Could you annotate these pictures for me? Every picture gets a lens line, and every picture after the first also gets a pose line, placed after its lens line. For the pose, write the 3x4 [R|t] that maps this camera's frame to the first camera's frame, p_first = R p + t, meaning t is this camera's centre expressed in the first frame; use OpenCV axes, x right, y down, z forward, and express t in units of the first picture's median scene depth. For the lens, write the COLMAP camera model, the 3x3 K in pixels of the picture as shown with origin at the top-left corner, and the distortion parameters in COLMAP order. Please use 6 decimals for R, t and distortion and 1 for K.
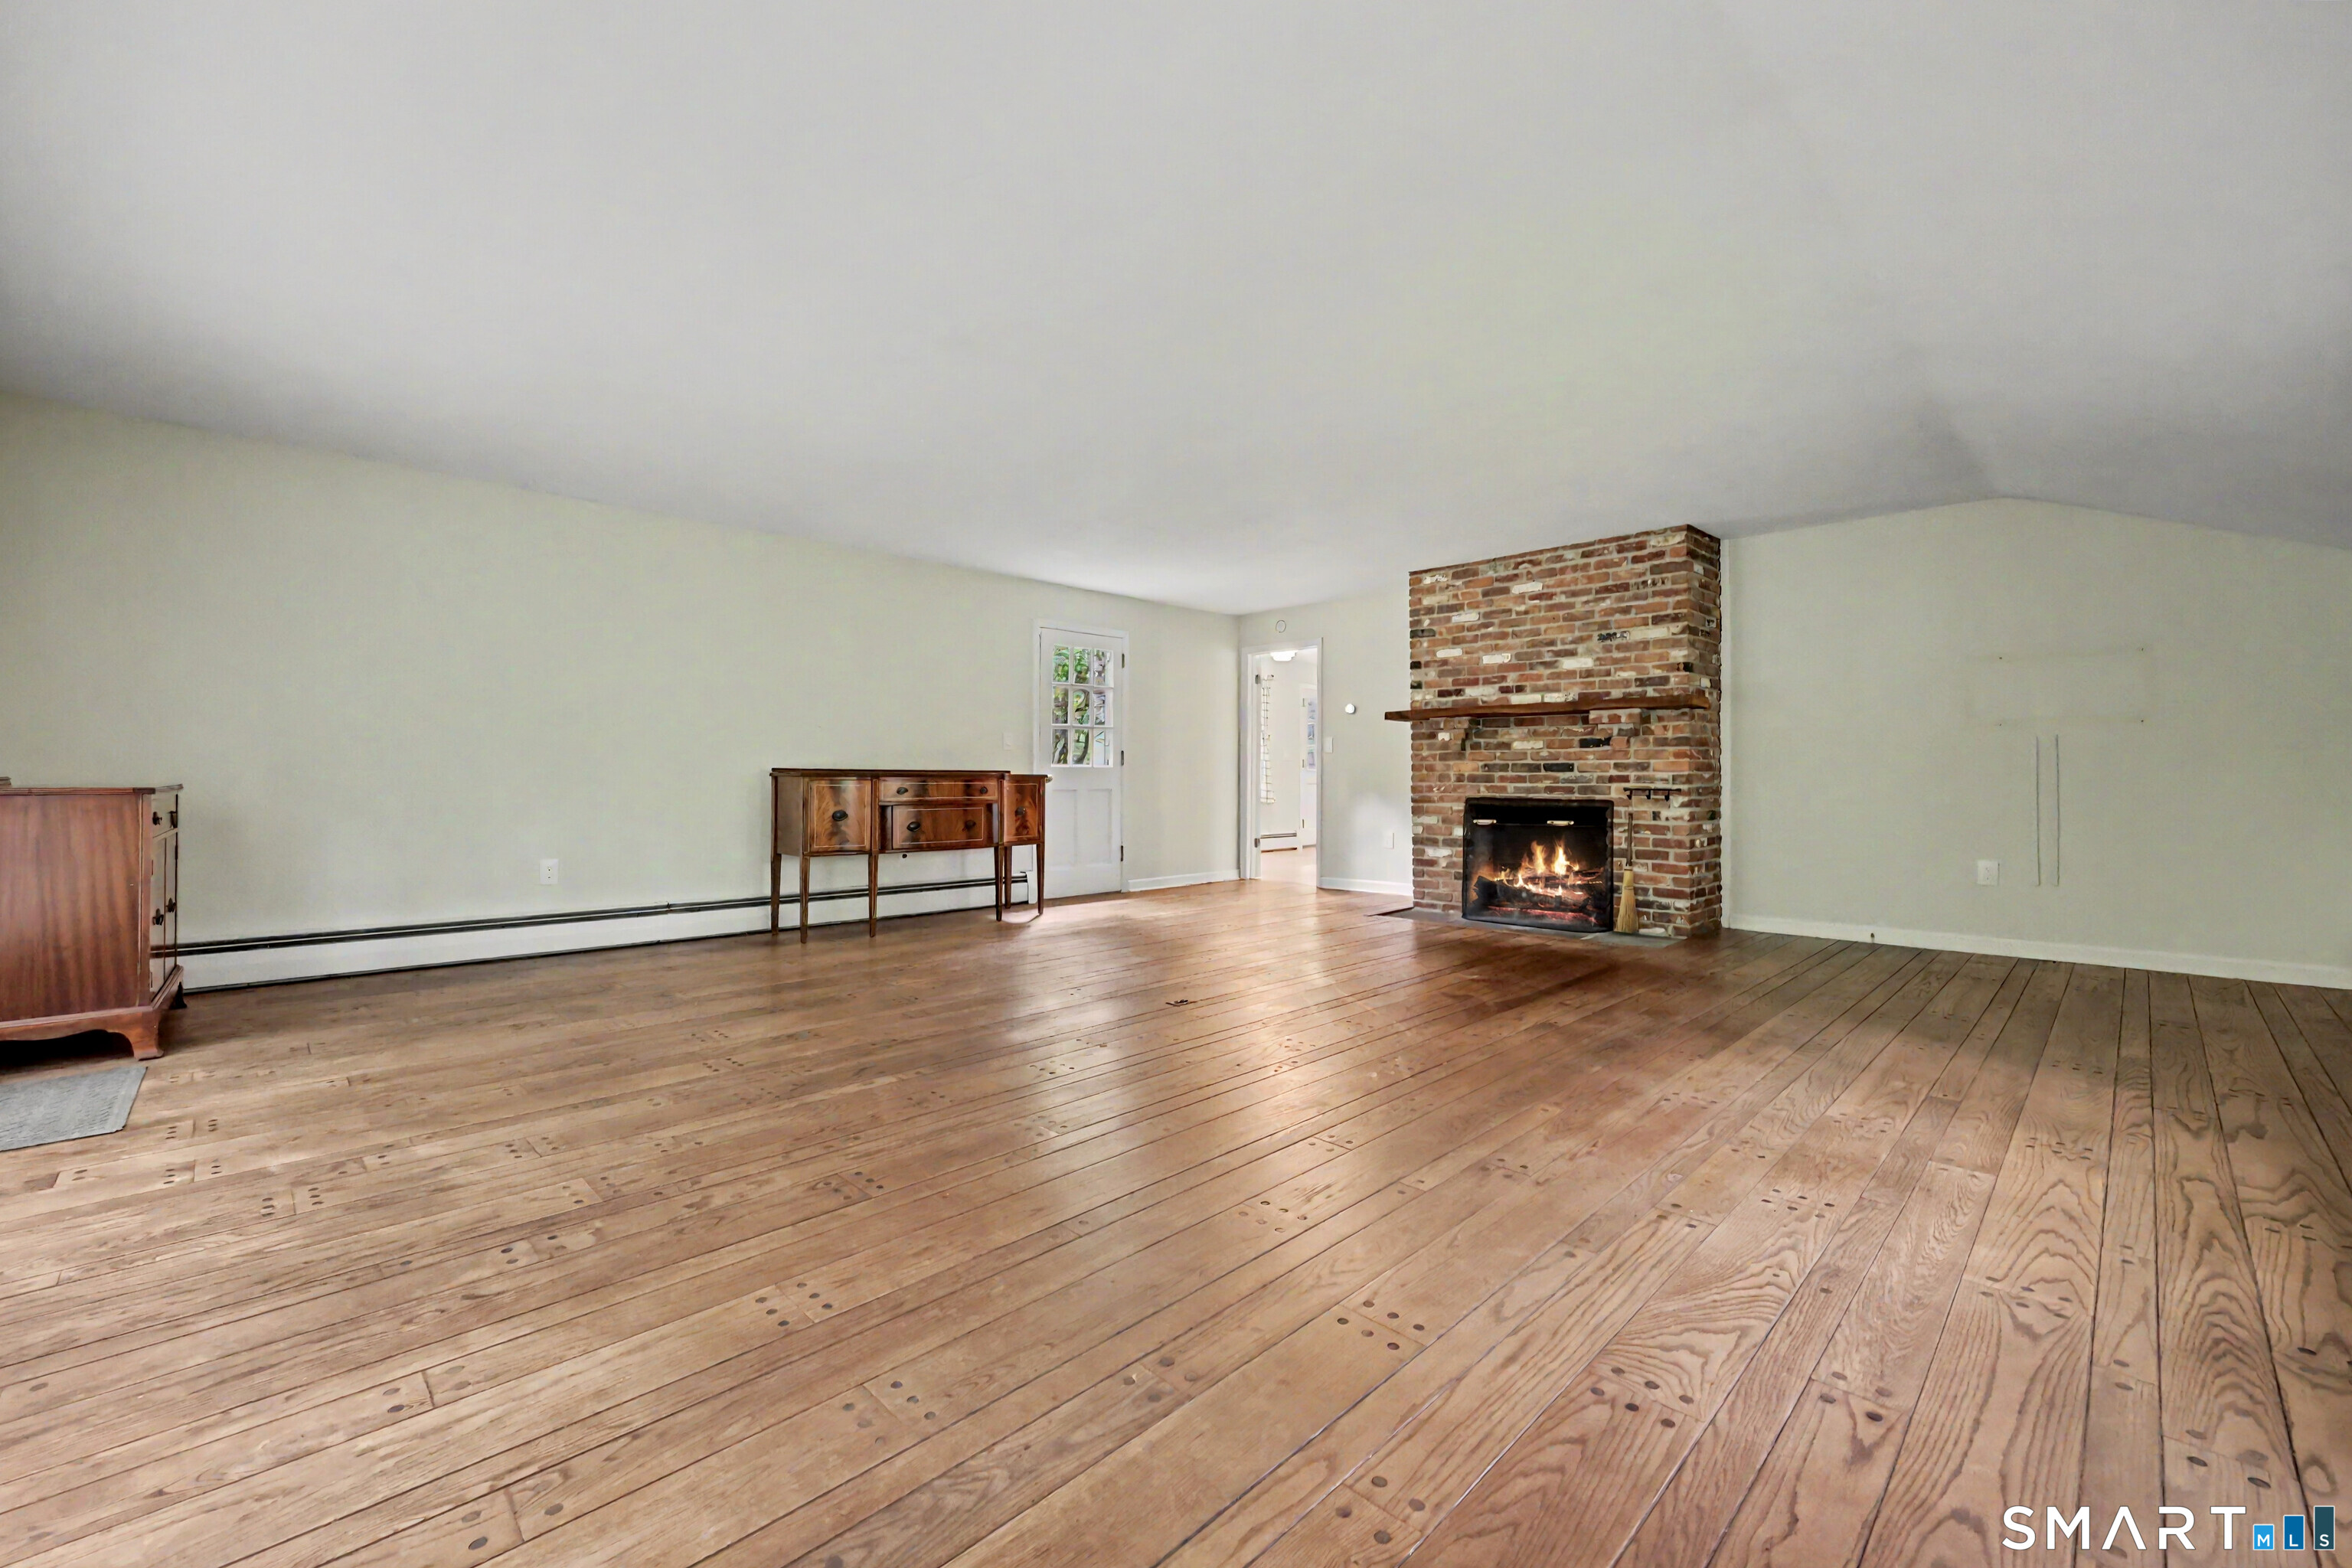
lens RADIAL K [[955.5, 0, 1183.0], [0, 955.5, 760.8], [0, 0, 1]] dist [-0.001315, -0.000409]
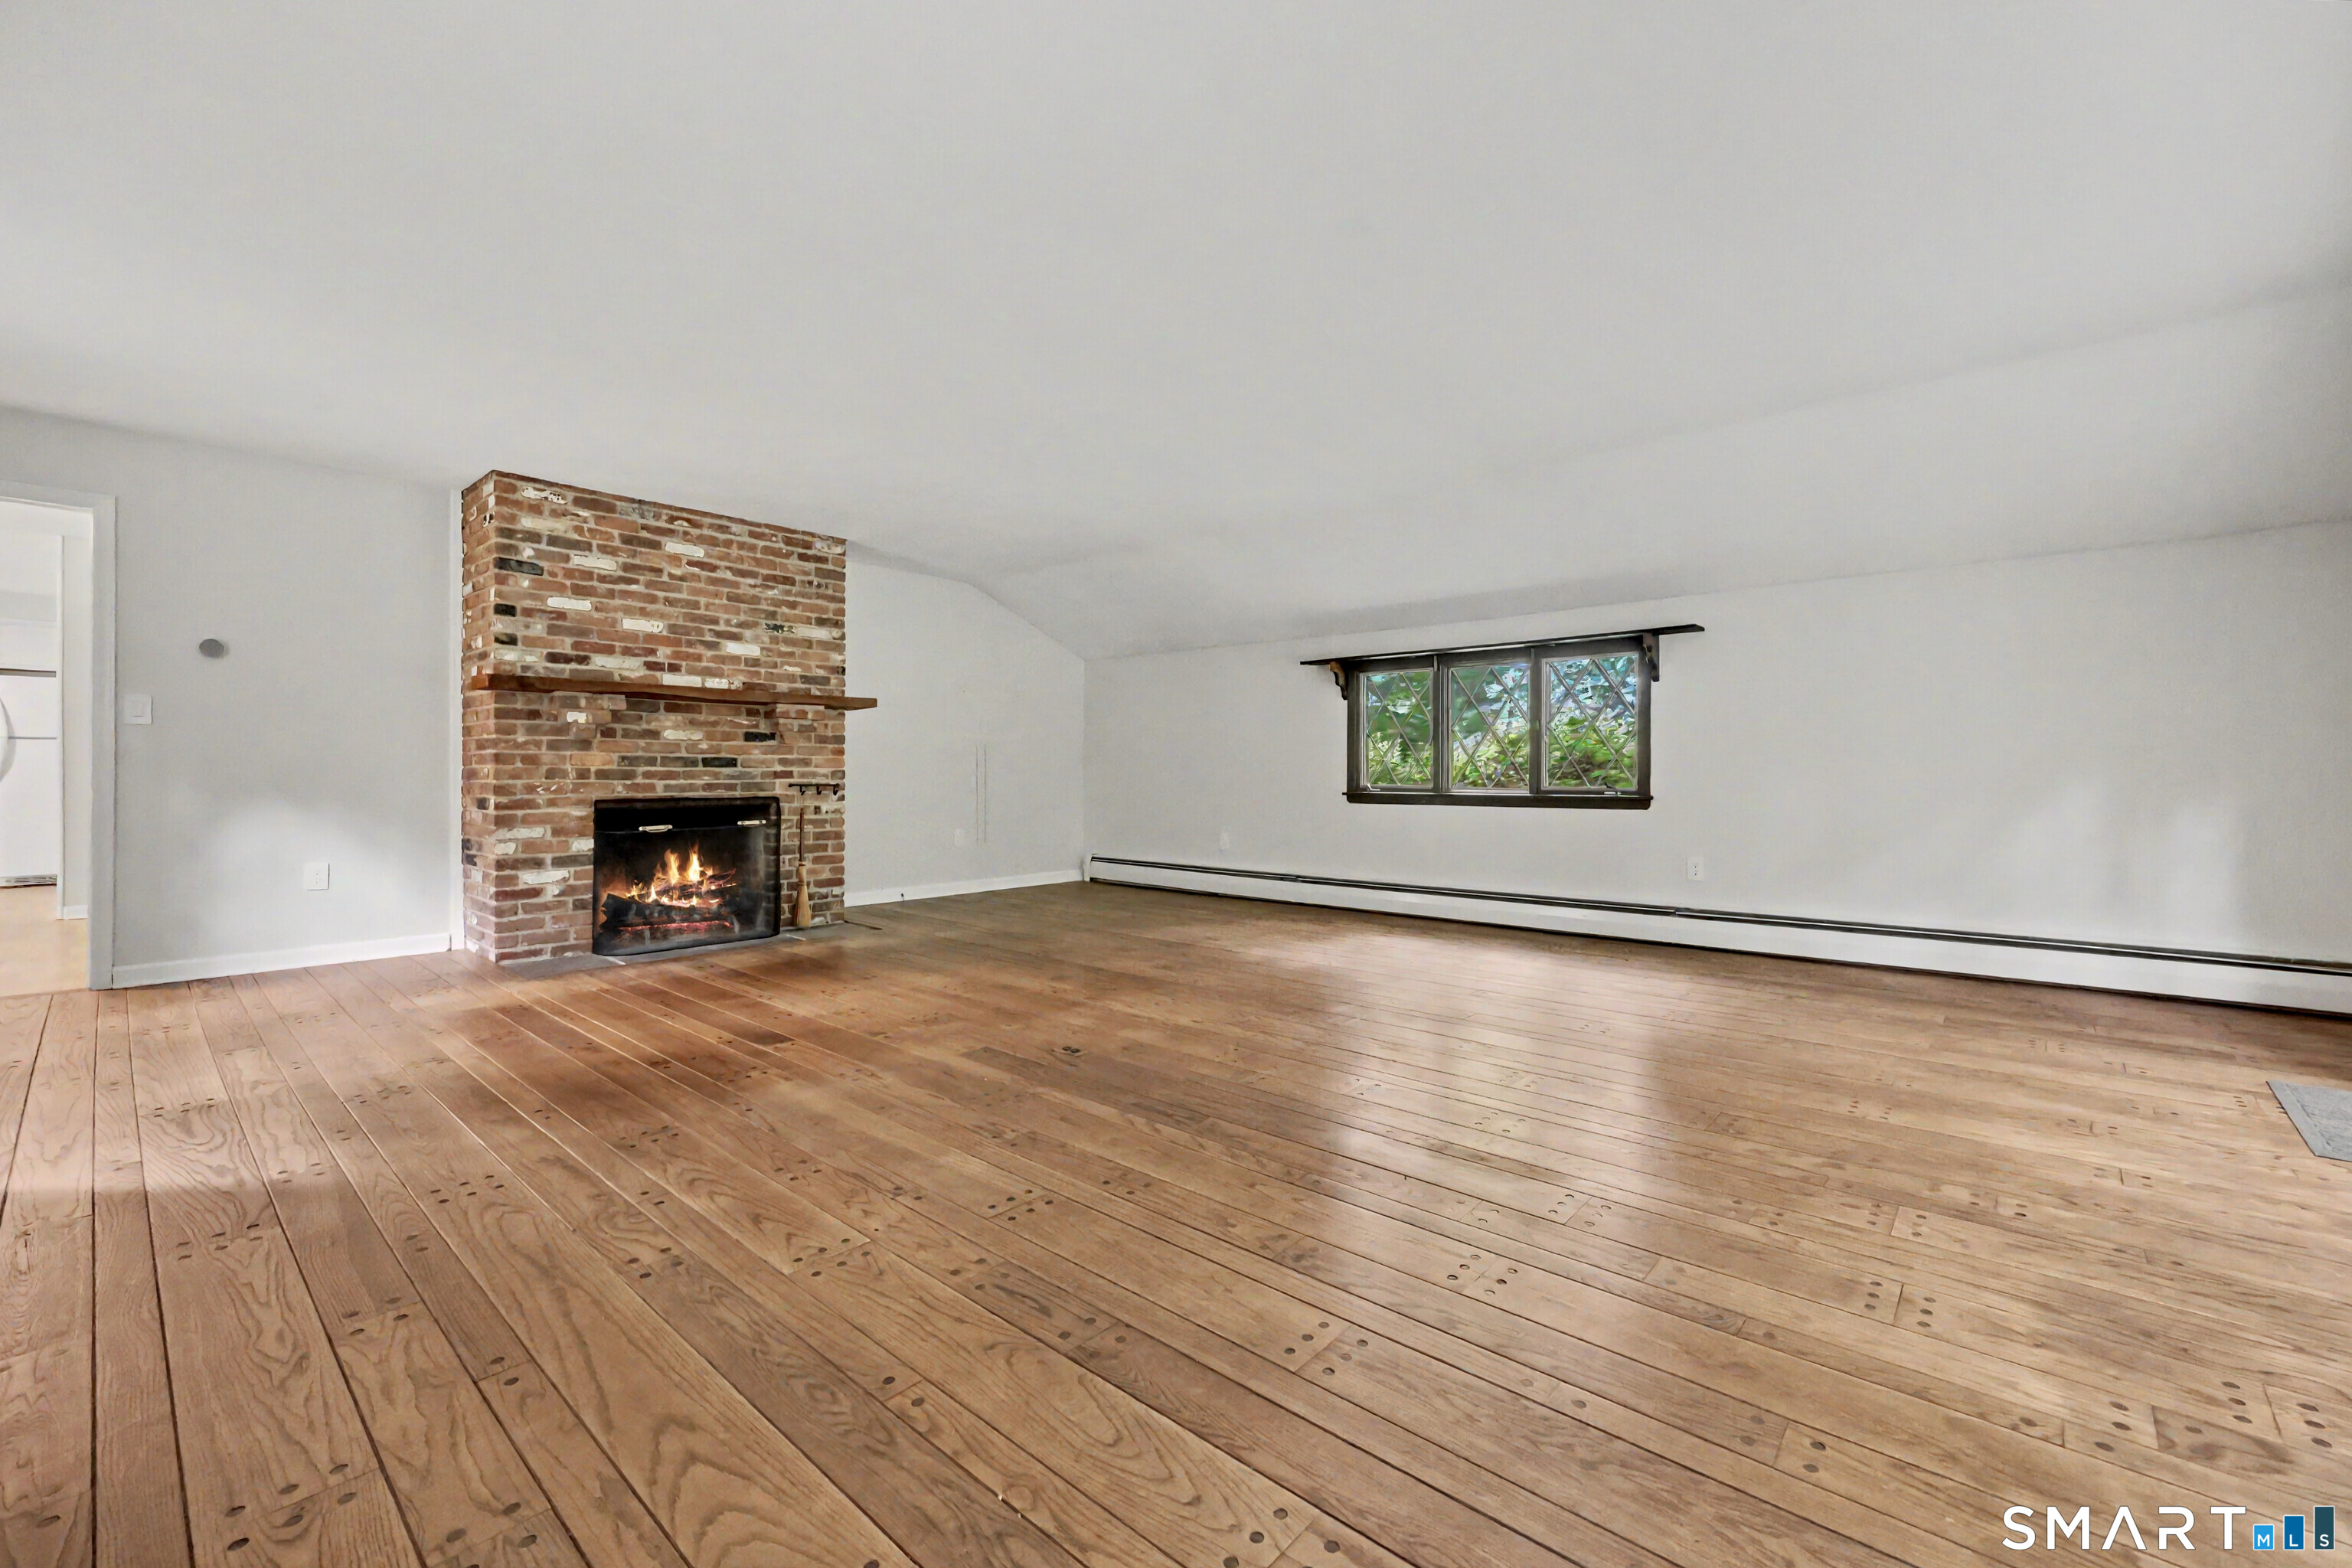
lens RADIAL K [[955.5, 0, 1183.9], [0, 955.5, 784.1], [0, 0, 1]] dist [-0.001315, -0.000409]
pose [[-0.050880, -0.011443, 0.998639, -0.532513], [-0.018465, 0.999774, 0.010515, 0.010503], [-0.998534, -0.017905, -0.051080, 0.617800]]
